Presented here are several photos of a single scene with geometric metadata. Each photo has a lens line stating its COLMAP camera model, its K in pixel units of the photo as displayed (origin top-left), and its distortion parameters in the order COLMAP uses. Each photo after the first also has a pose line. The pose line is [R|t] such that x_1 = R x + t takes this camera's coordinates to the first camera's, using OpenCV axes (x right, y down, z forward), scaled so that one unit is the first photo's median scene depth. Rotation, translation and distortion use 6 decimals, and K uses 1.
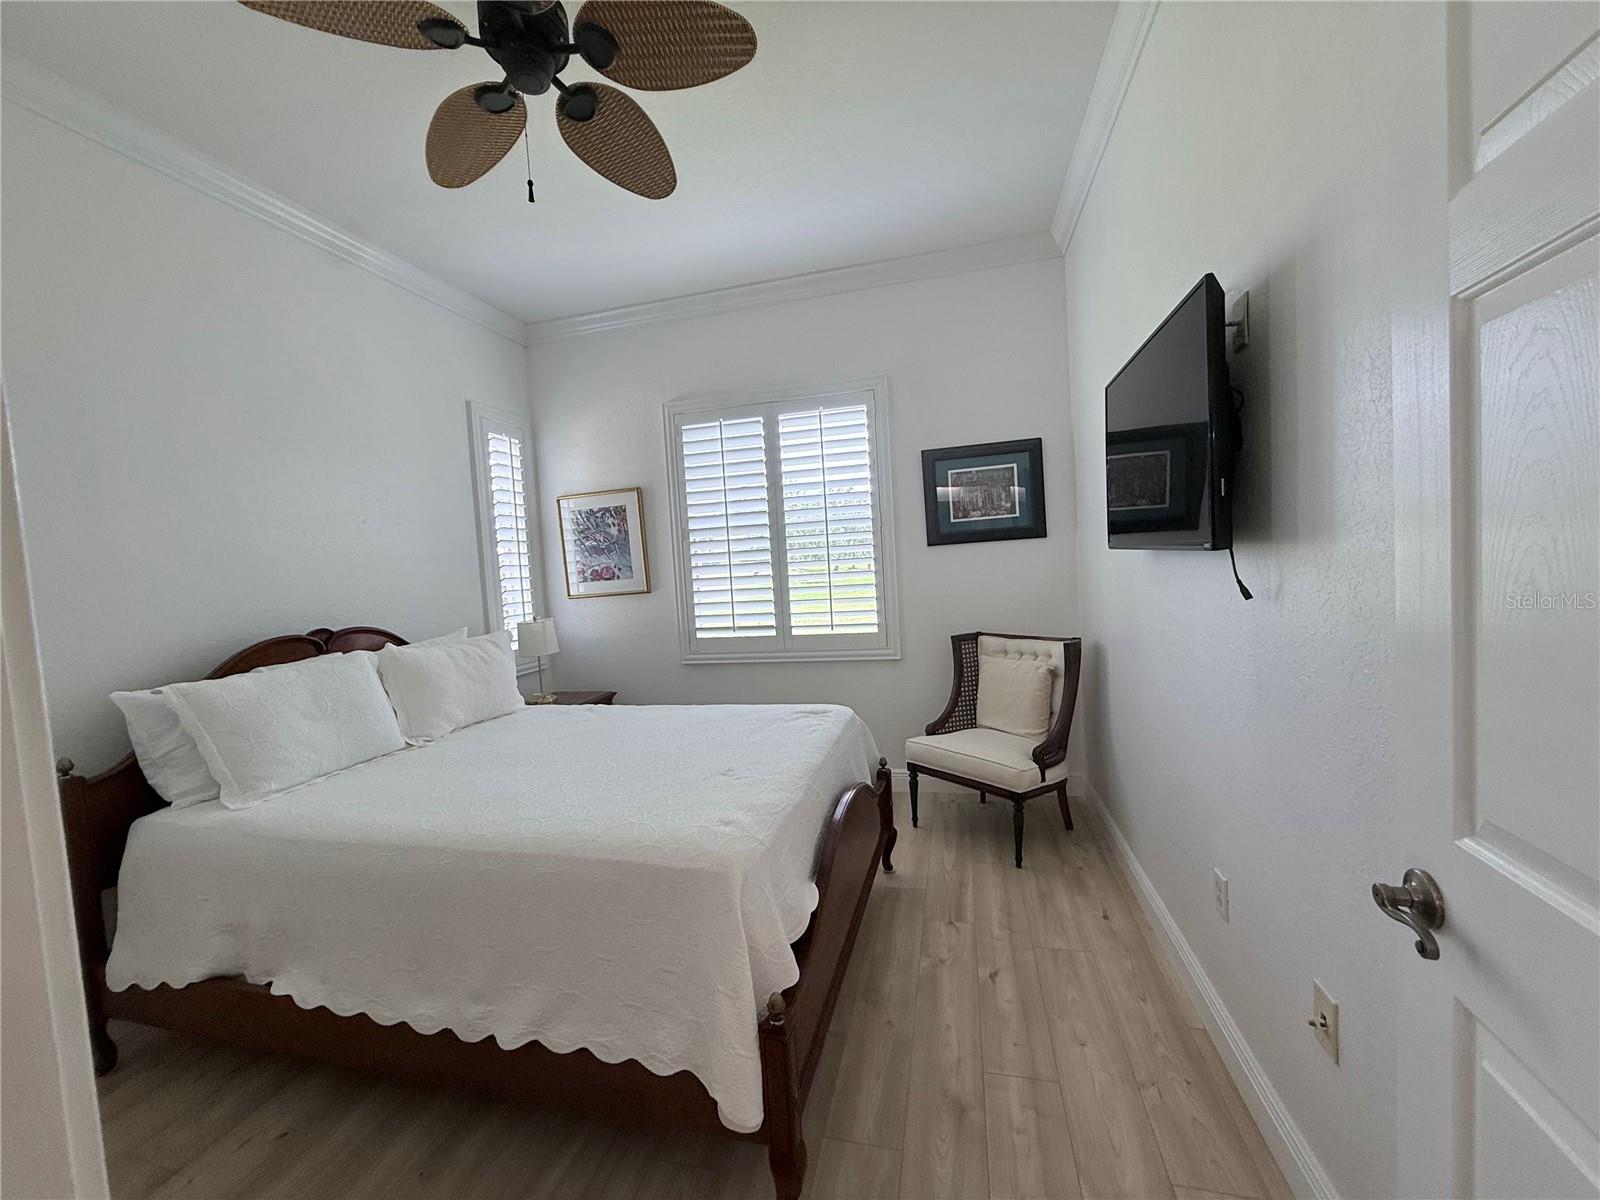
lens RADIAL K [[648.6, 0, 803.4], [0, 648.6, 593.2], [0, 0, 1]] dist [0.001105, -0.000162]
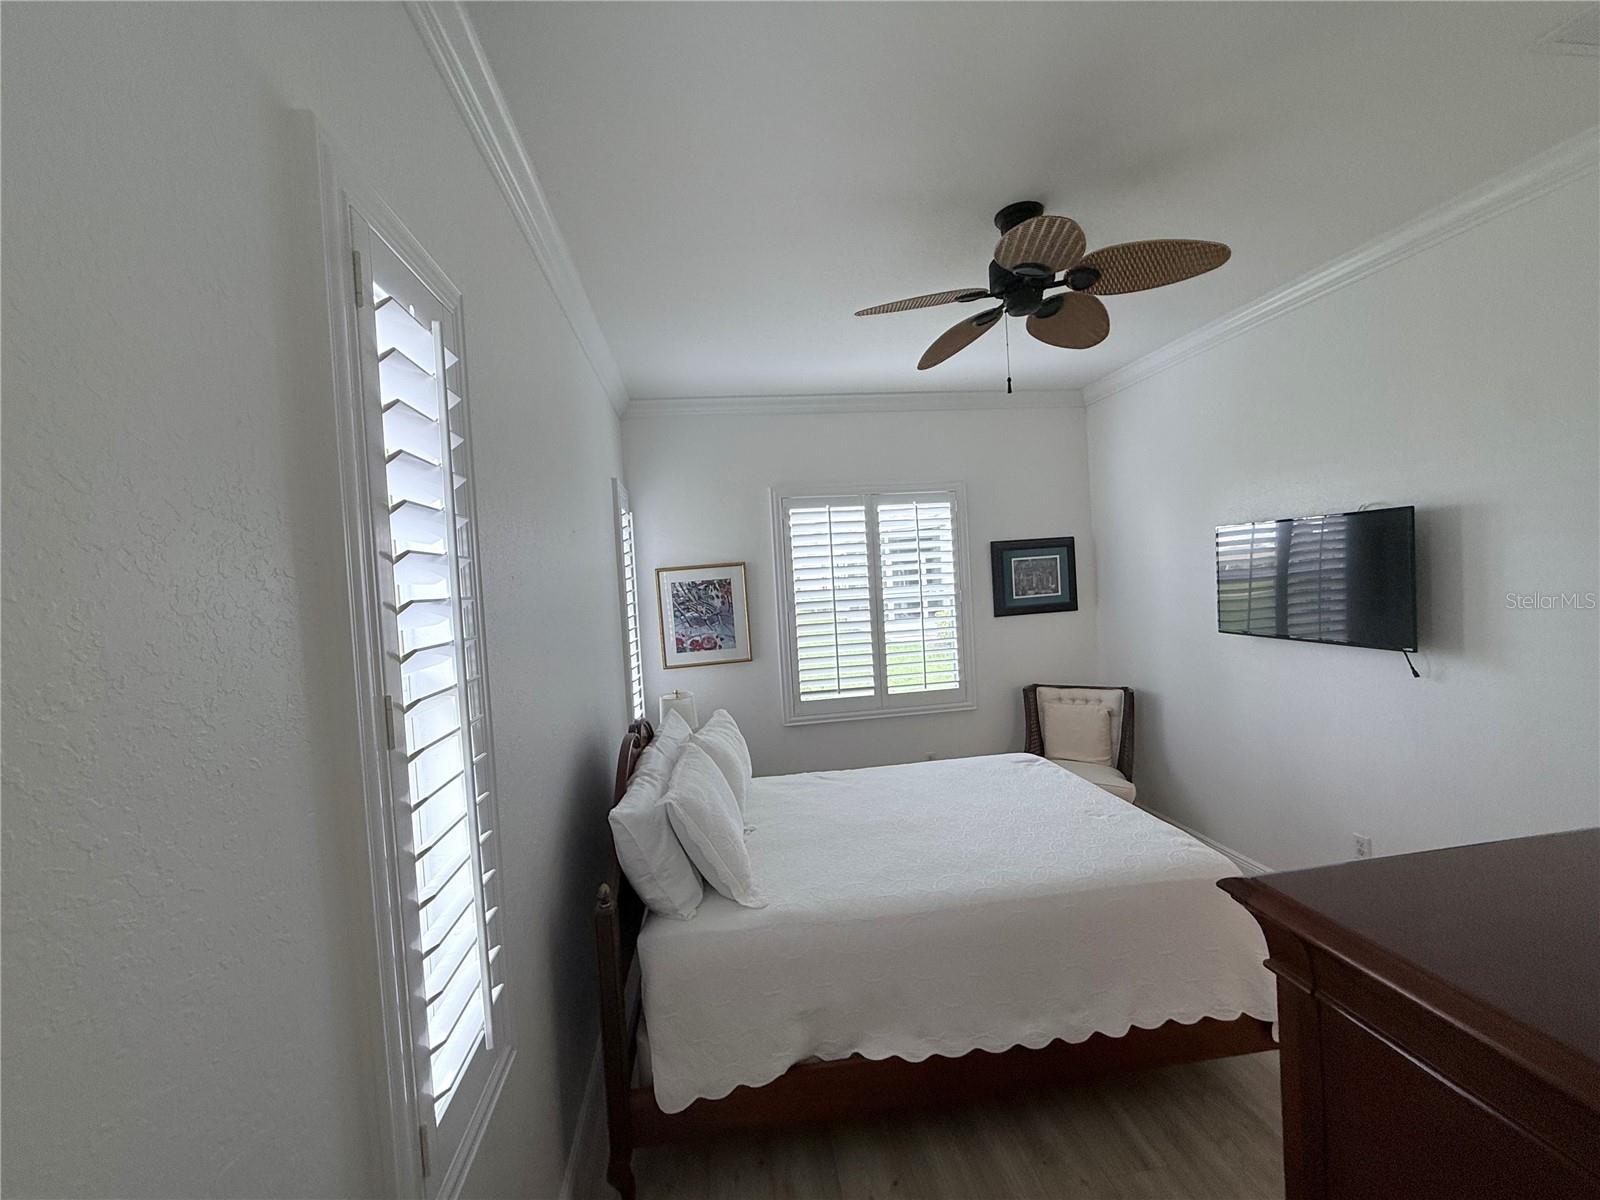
lens RADIAL K [[648.6, 0, 789.6], [0, 648.6, 593.5], [0, 0, 1]] dist [0.001105, -0.000162]
pose [[0.927264, -0.001578, 0.374405, -0.609309], [0.018984, 0.998903, -0.042806, -0.067743], [-0.373927, 0.046800, 0.926277, -0.015929]]
